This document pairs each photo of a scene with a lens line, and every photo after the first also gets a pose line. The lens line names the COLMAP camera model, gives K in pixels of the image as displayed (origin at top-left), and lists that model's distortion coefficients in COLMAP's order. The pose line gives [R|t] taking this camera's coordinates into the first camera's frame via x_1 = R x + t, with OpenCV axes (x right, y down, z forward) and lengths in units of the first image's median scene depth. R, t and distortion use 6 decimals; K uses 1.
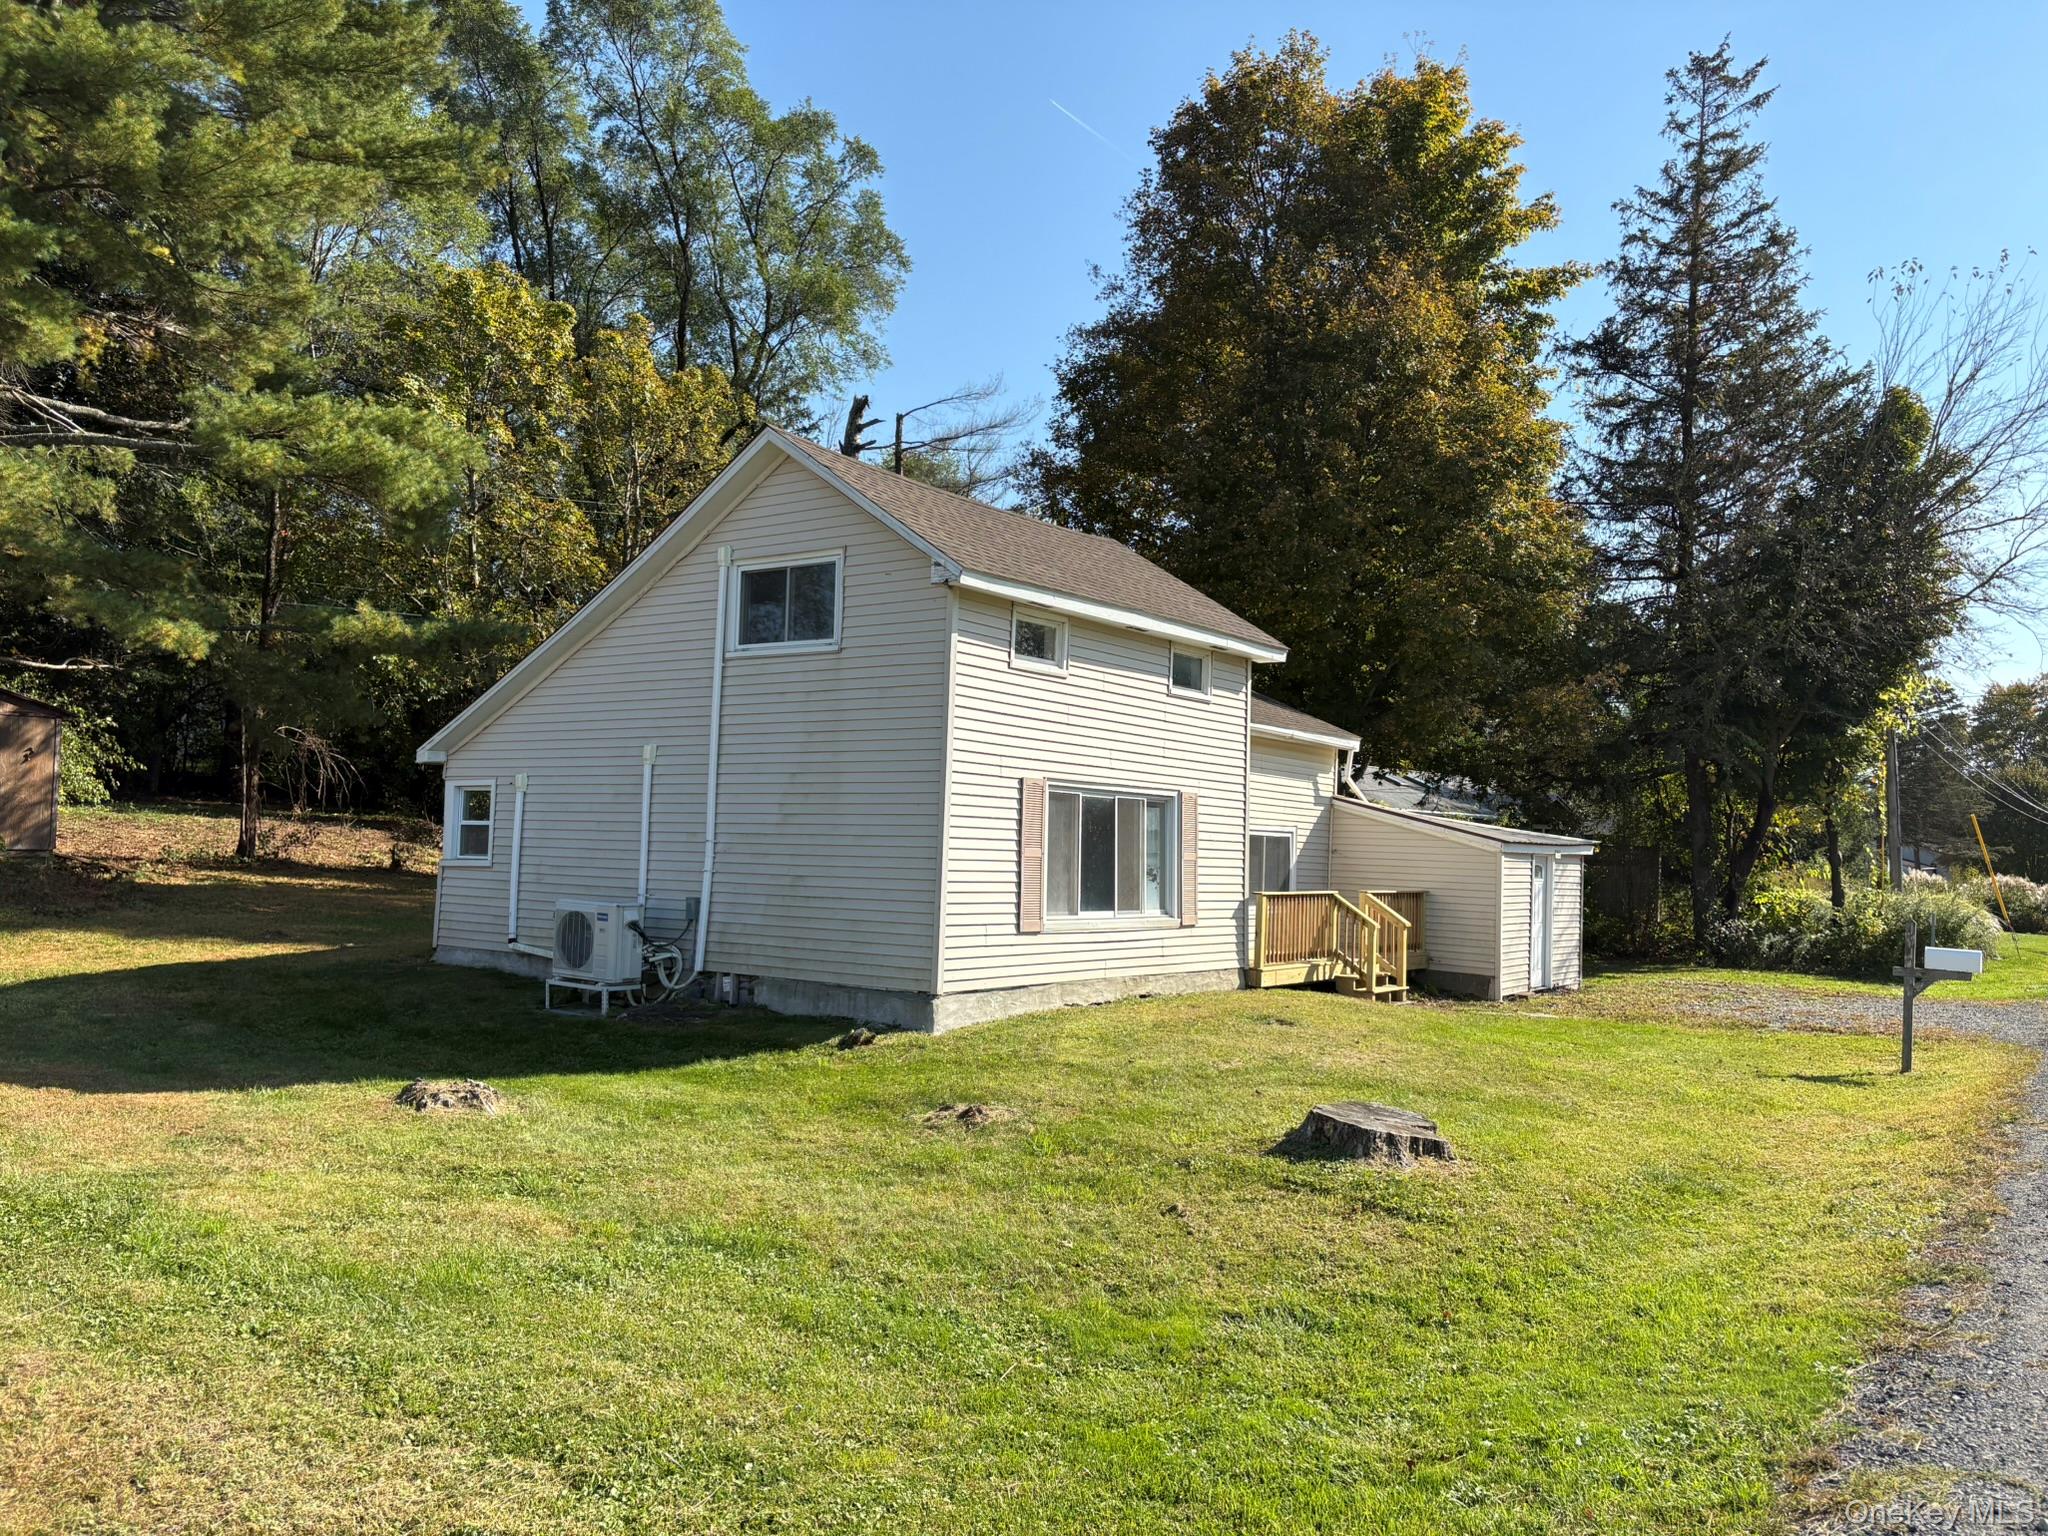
lens RADIAL K [[1566.6, 0, 1026.4], [0, 1566.6, 751.3], [0, 0, 1]] dist [0.059624, -0.048074]
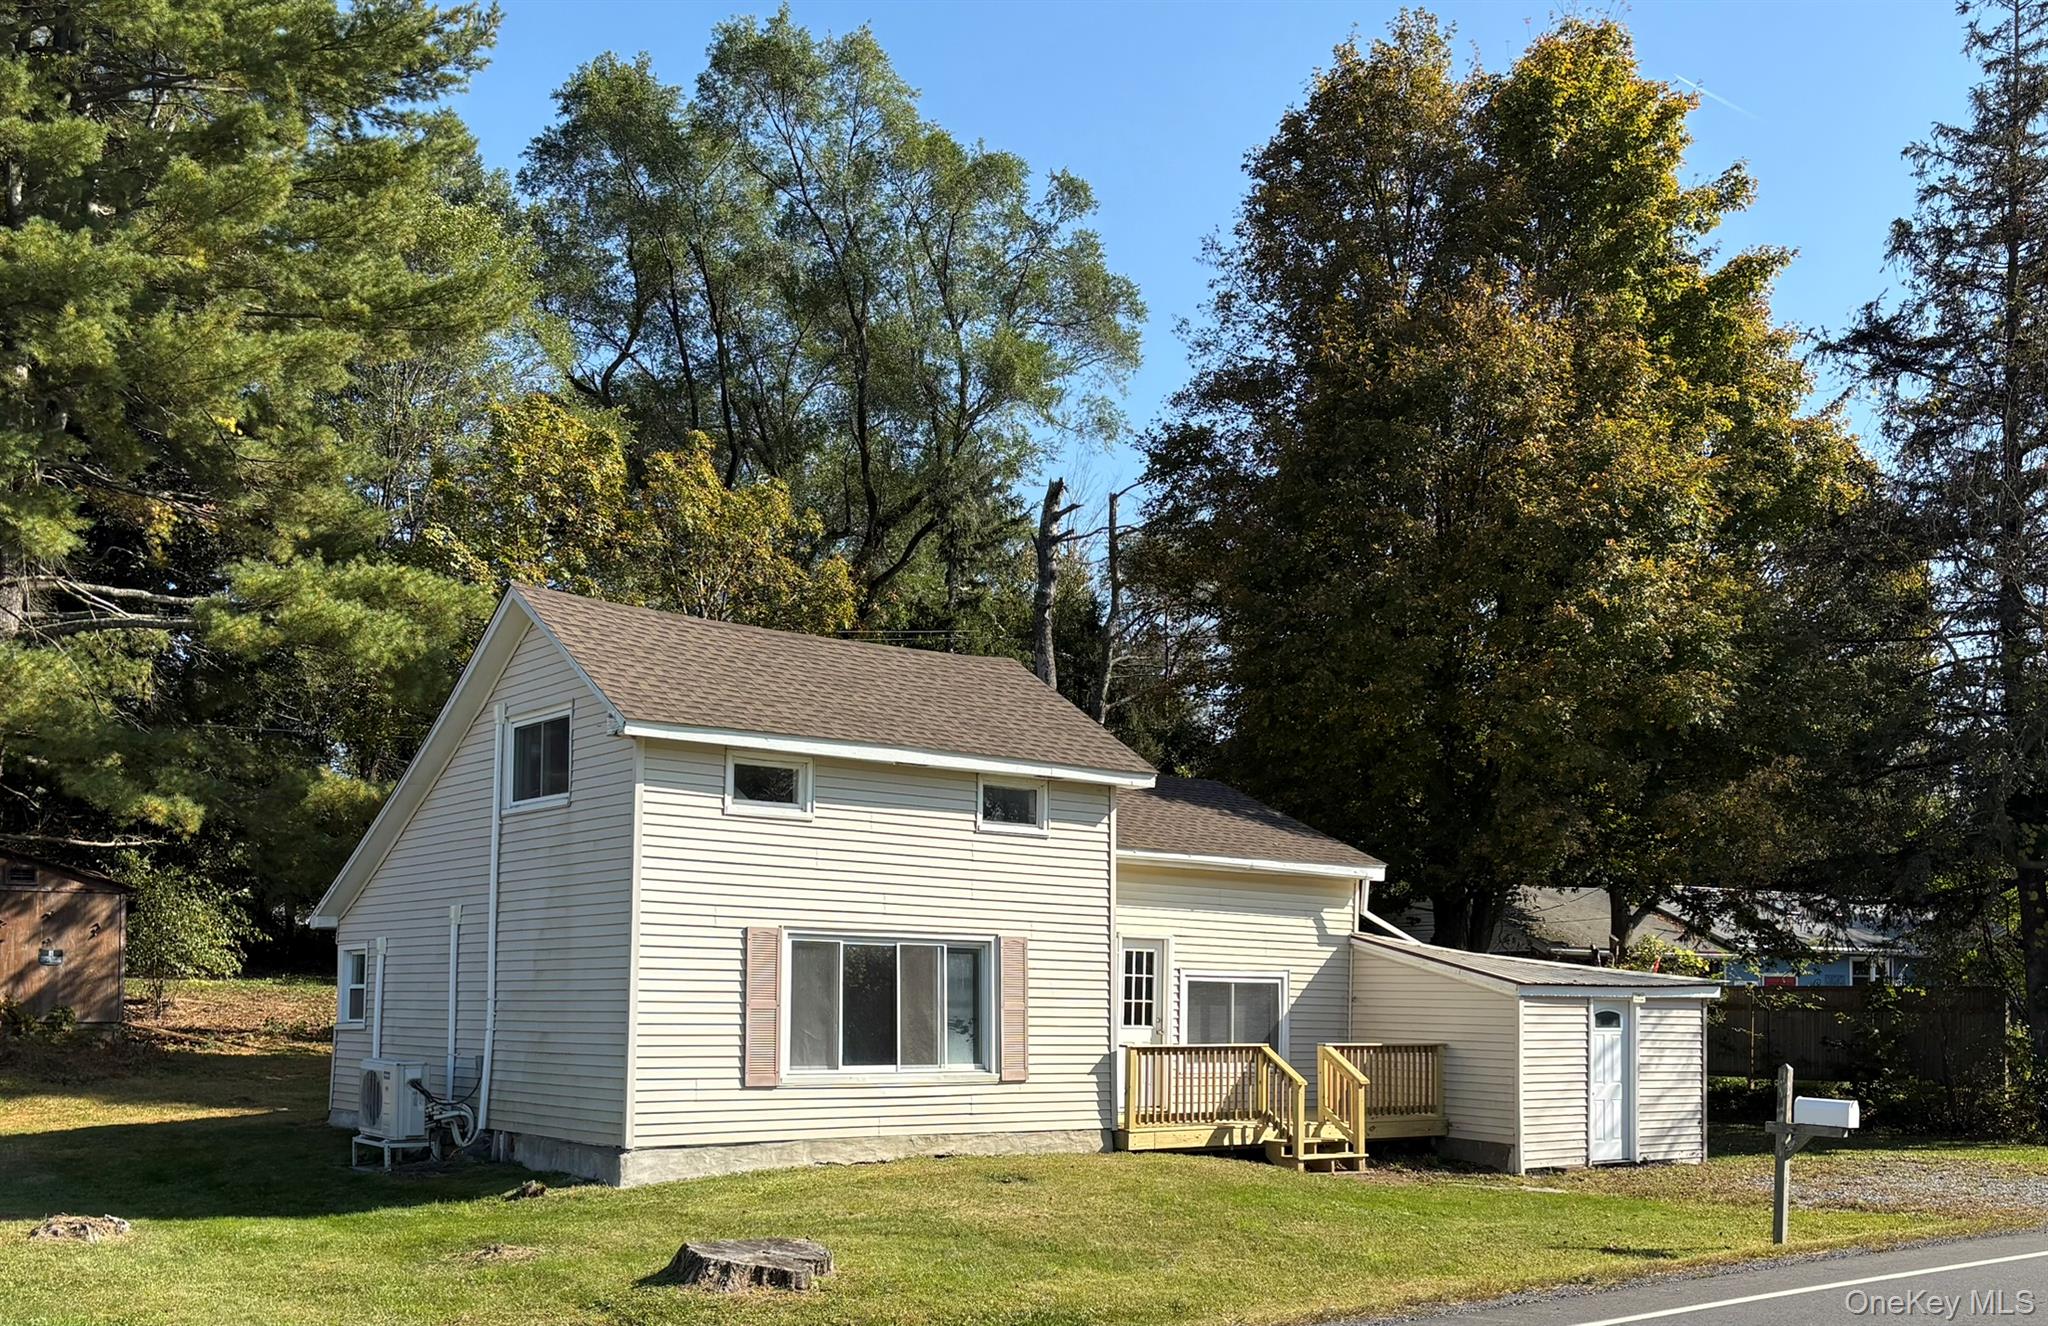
lens RADIAL K [[1946.0, 0, 945.2], [0, 1946.0, 895.2], [0, 0, 1]] dist [0.038951, 0.000000]
pose [[0.960422, -0.034325, -0.276427, 0.297850], [0.034543, 0.999395, -0.004083, 0.004193], [0.276400, -0.005627, 0.961026, -0.080332]]
